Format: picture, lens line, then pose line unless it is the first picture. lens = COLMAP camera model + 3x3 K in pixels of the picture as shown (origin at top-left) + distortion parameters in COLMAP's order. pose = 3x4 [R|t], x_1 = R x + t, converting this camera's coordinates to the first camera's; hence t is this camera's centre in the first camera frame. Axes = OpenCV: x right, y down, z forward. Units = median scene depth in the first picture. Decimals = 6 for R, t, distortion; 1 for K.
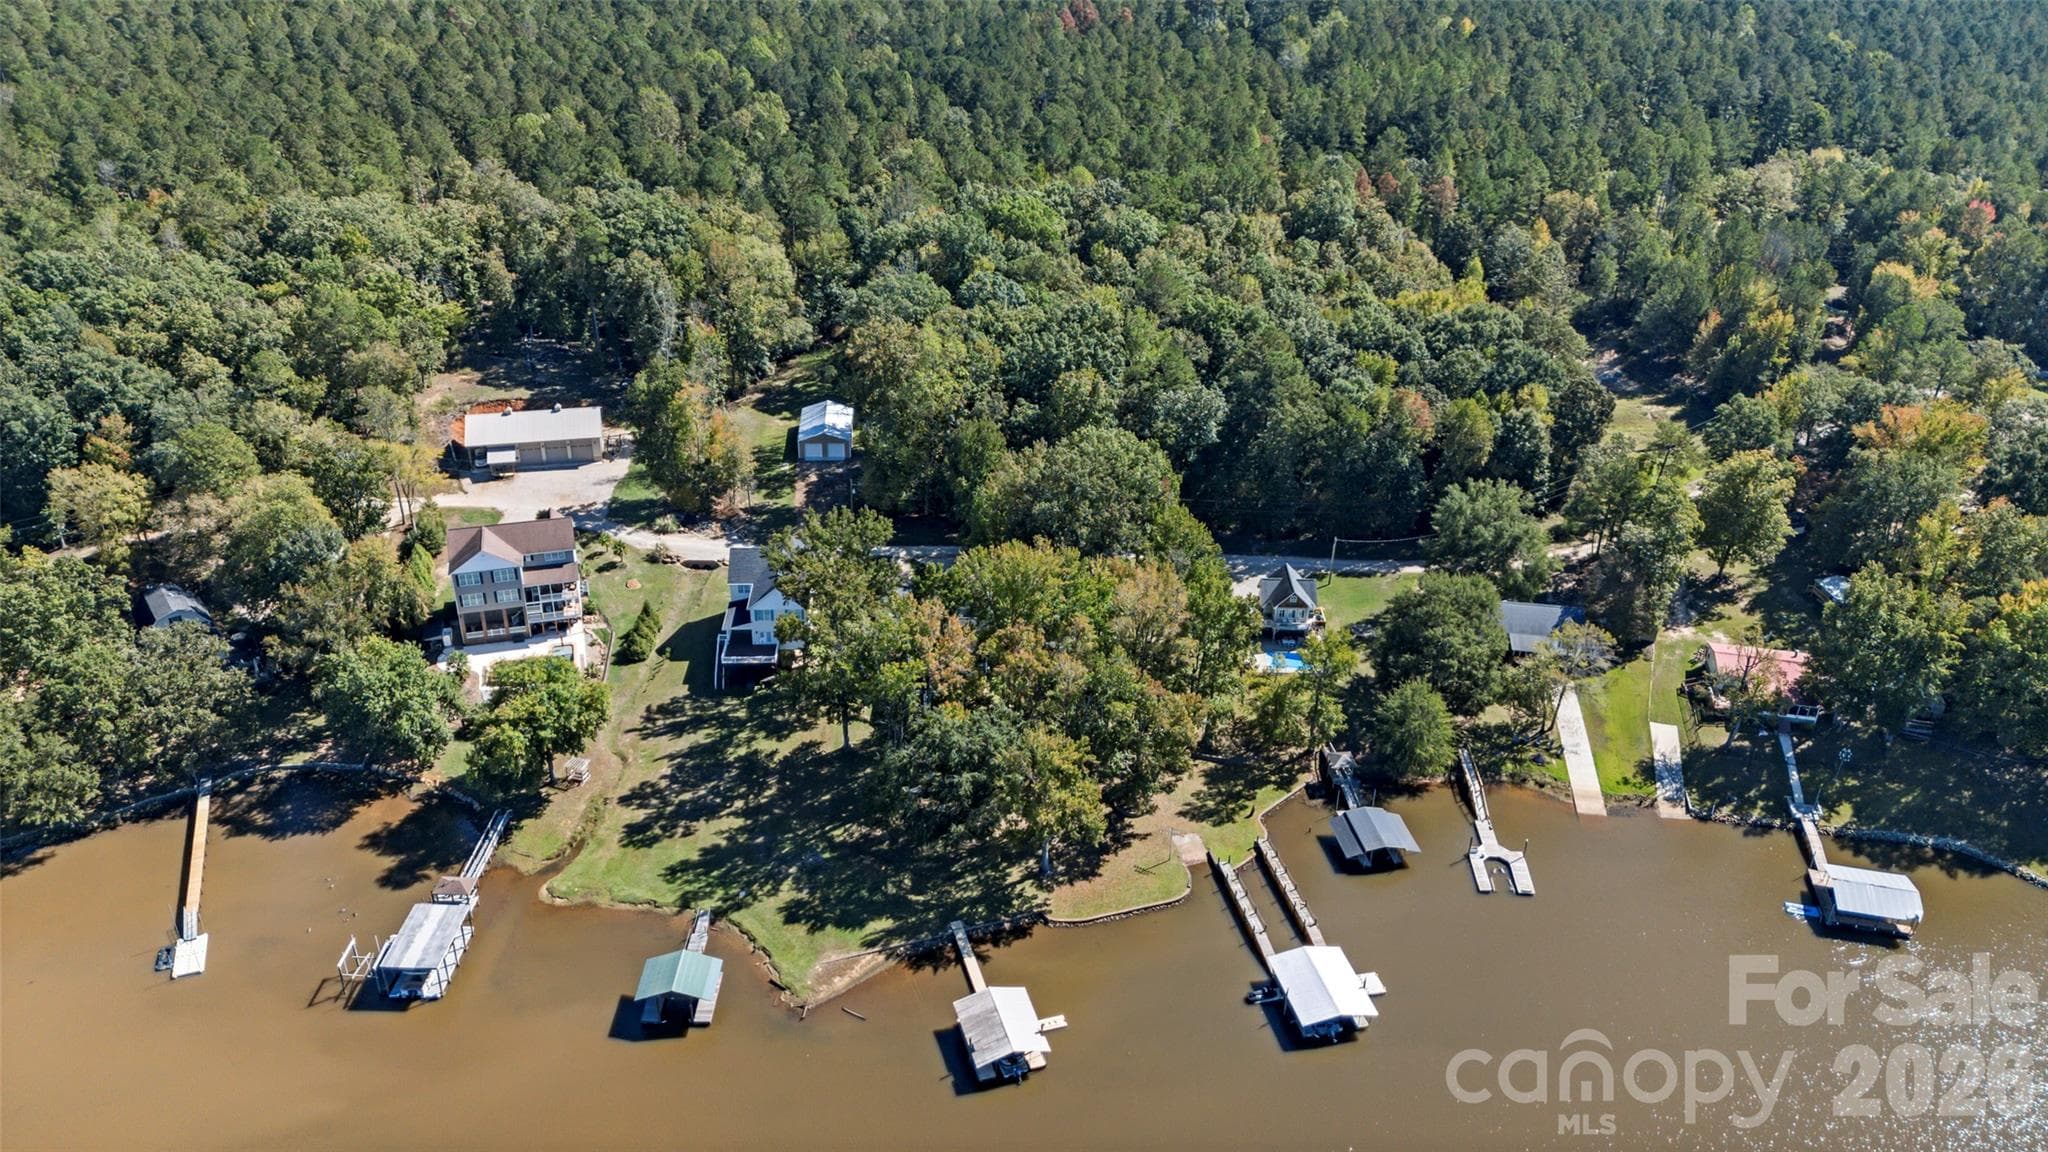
lens RADIAL K [[1550.0, 0, 1024.0], [0, 1550.0, 576.0], [0, 0, 1]] dist [0.088431, -0.071845]
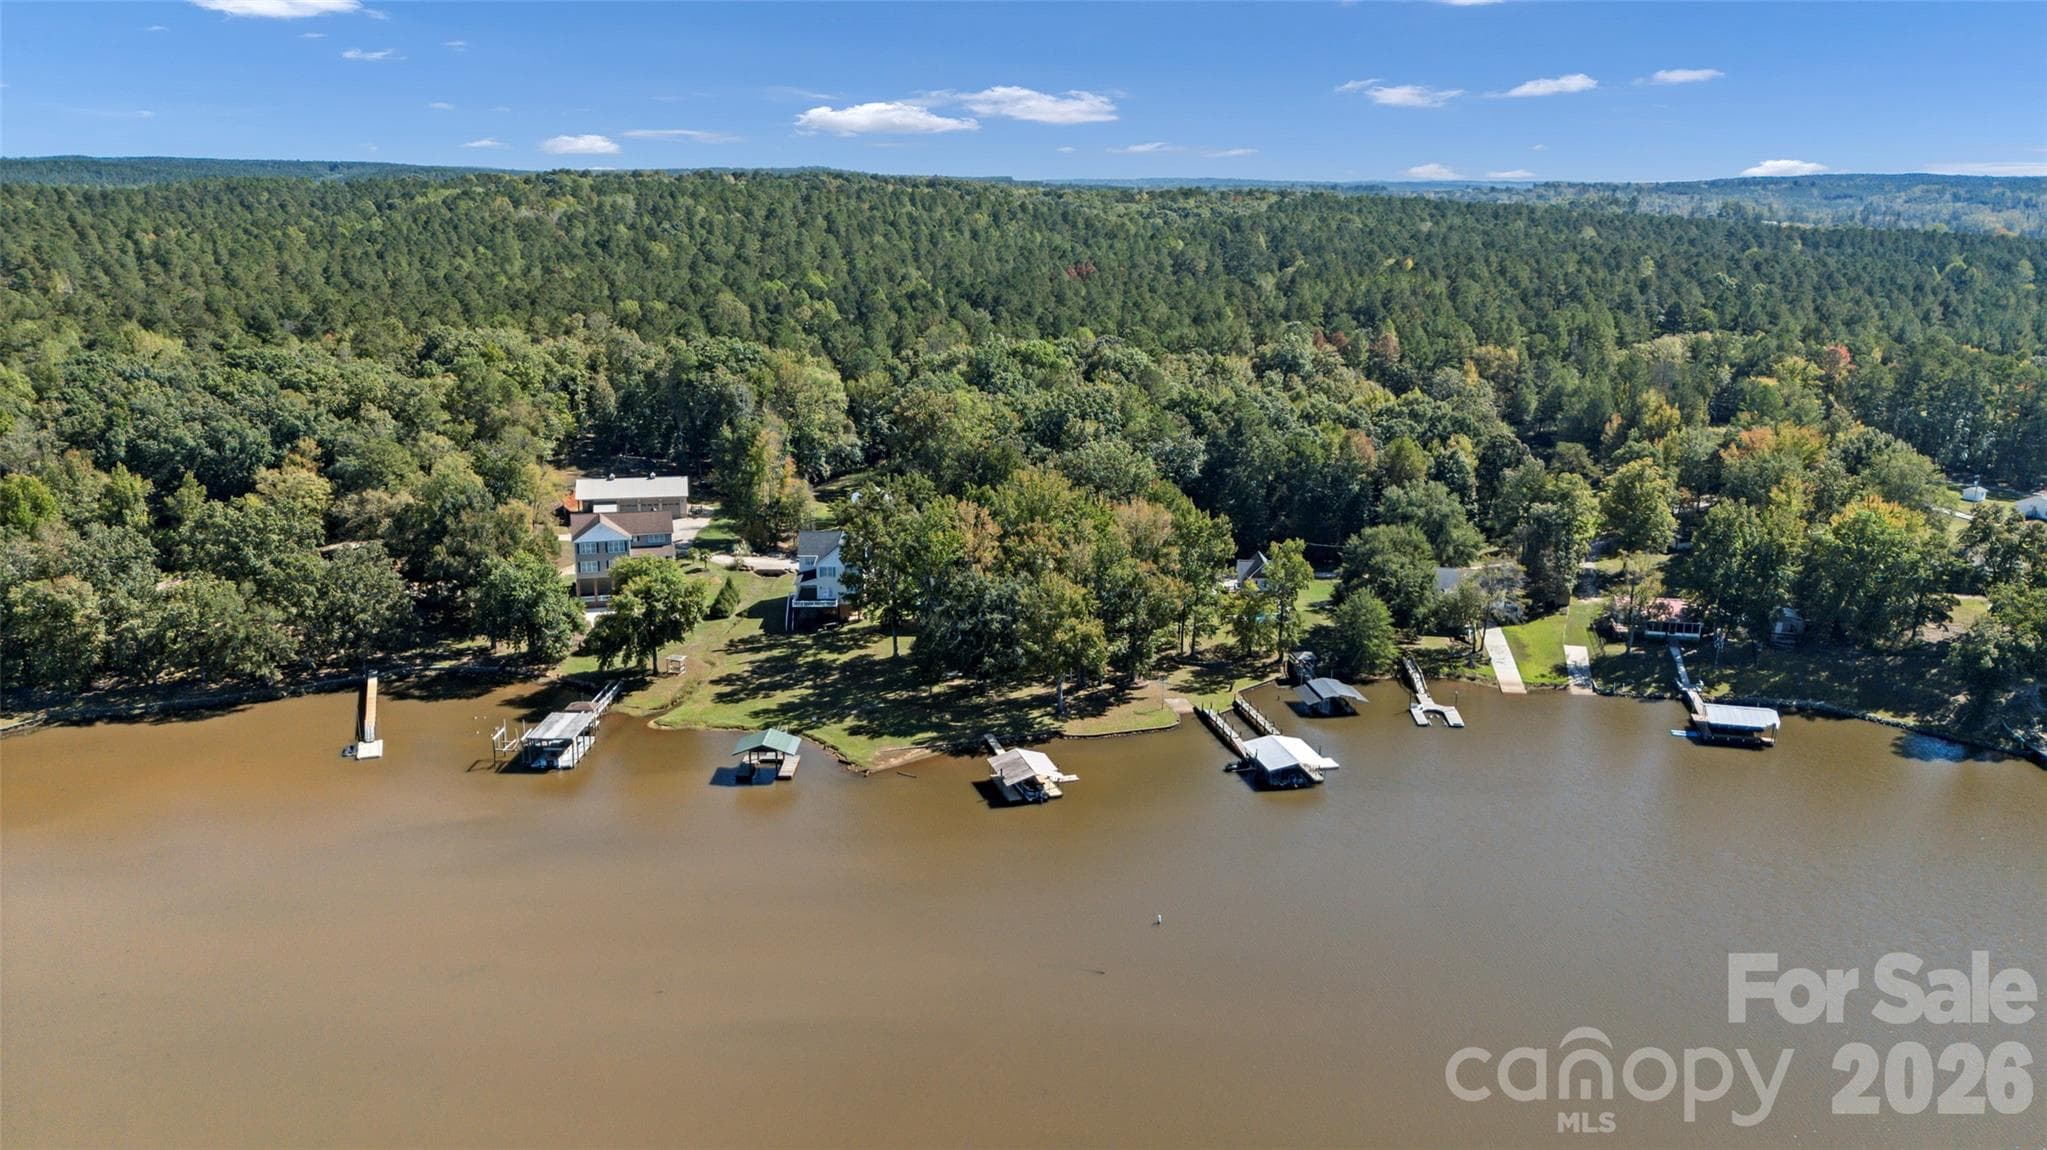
lens RADIAL K [[1583.6, 0, 1023.5], [0, 1583.6, 575.0], [0, 0, 1]] dist [0.130021, -0.166264]
pose [[0.999937, -0.008287, -0.007549, -0.004580], [0.005973, 0.963759, -0.266707, 0.370965], [0.009486, 0.266645, 0.963748, -0.203045]]
